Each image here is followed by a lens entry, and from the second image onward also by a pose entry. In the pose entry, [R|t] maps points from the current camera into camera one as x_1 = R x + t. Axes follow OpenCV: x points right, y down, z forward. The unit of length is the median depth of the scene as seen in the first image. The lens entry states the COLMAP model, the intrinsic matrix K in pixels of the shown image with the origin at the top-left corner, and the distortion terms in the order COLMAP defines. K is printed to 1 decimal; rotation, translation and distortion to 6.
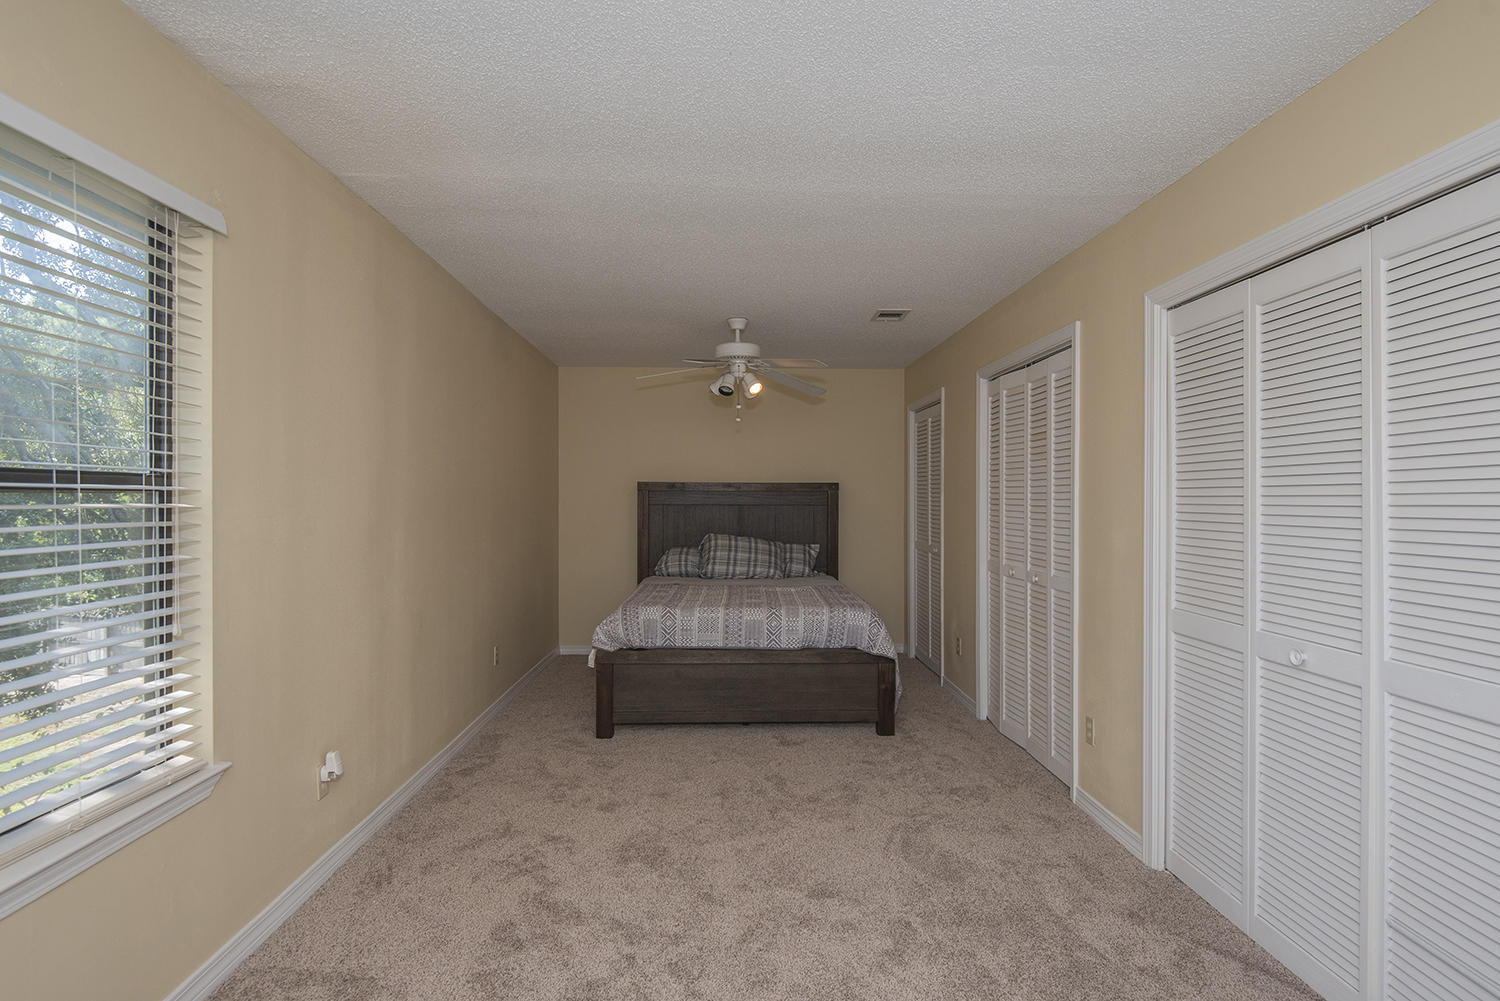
lens RADIAL K [[795.9, 0, 738.6], [0, 795.9, 504.5], [0, 0, 1]] dist [0.036103, -0.039646]
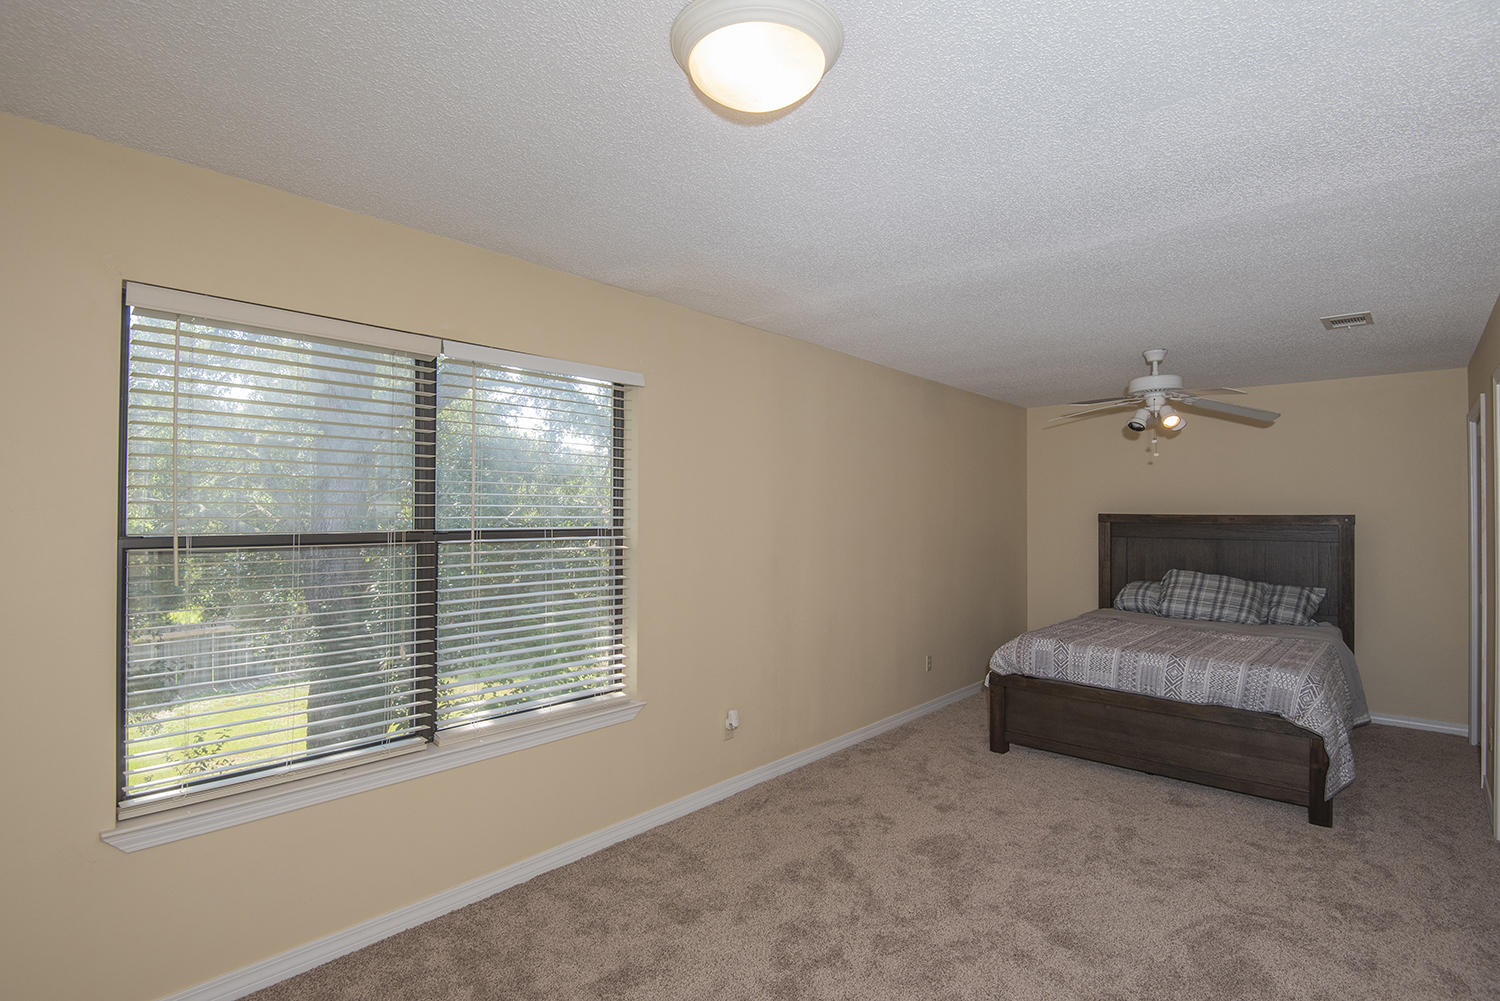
lens RADIAL K [[717.5, 0, 737.9], [0, 717.5, 503.4], [0, 0, 1]] dist [0.015195, -0.023097]
pose [[0.715496, -0.009850, -0.698547, 0.273294], [-0.005592, 0.999788, -0.019825, -0.030983], [0.698594, 0.018091, 0.715289, 0.029291]]
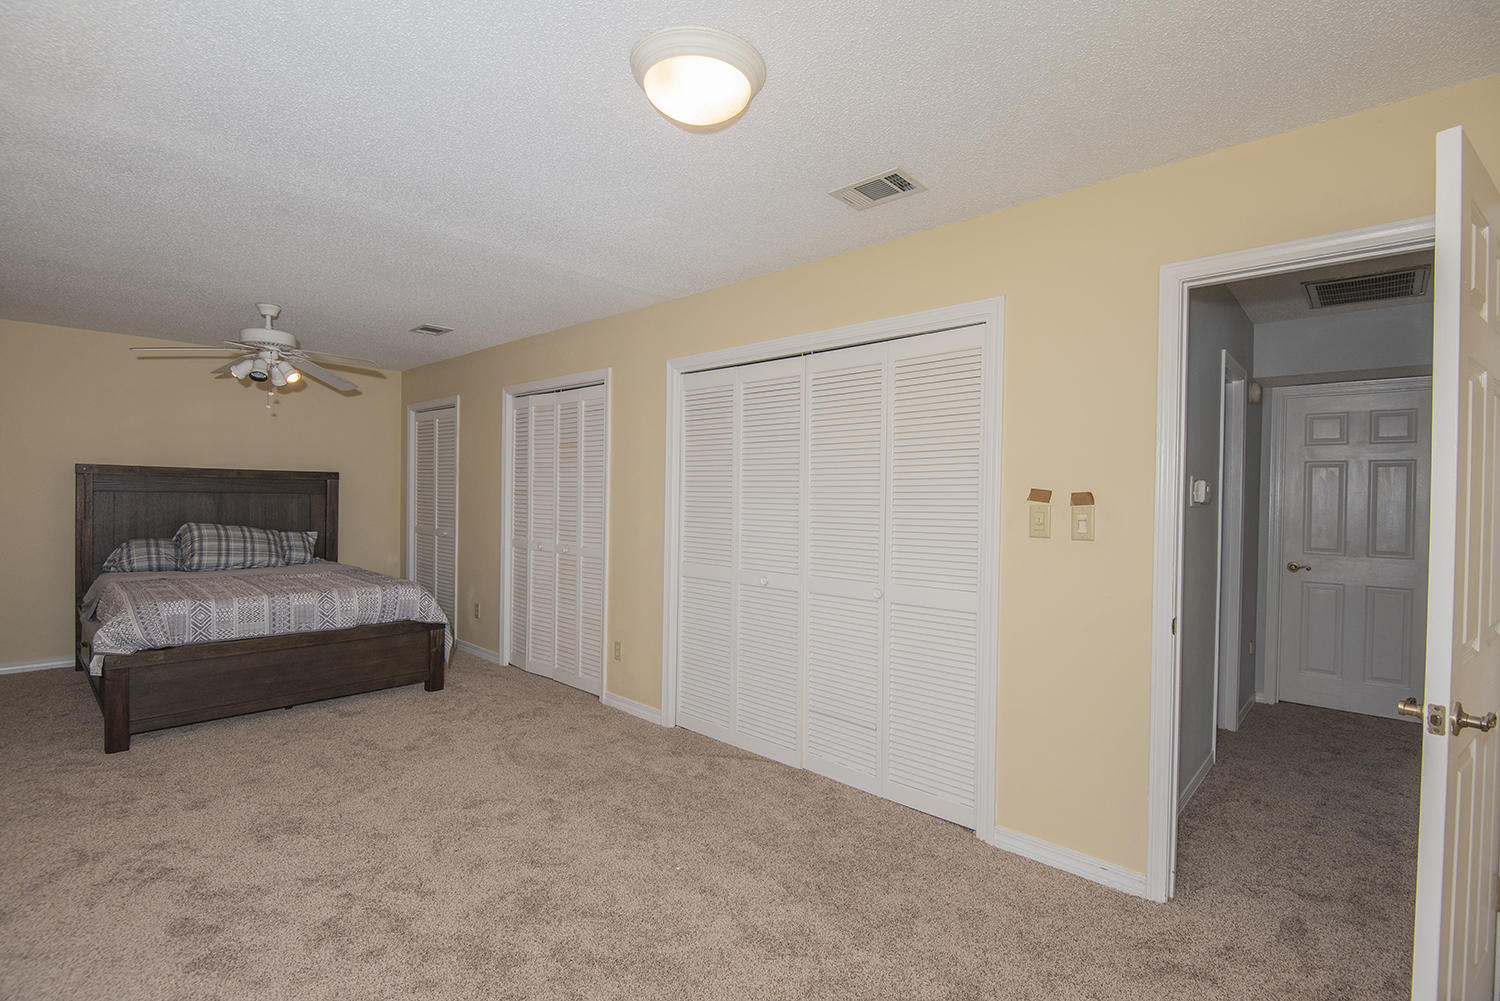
lens RADIAL K [[700.1, 0, 743.8], [0, 700.1, 502.1], [0, 0, 1]] dist [0.021127, -0.027772]
pose [[0.701225, 0.002826, 0.712934, -0.233480], [-0.010489, 0.999925, 0.006354, 0.000659], [-0.712863, -0.011933, 0.701202, -0.042327]]
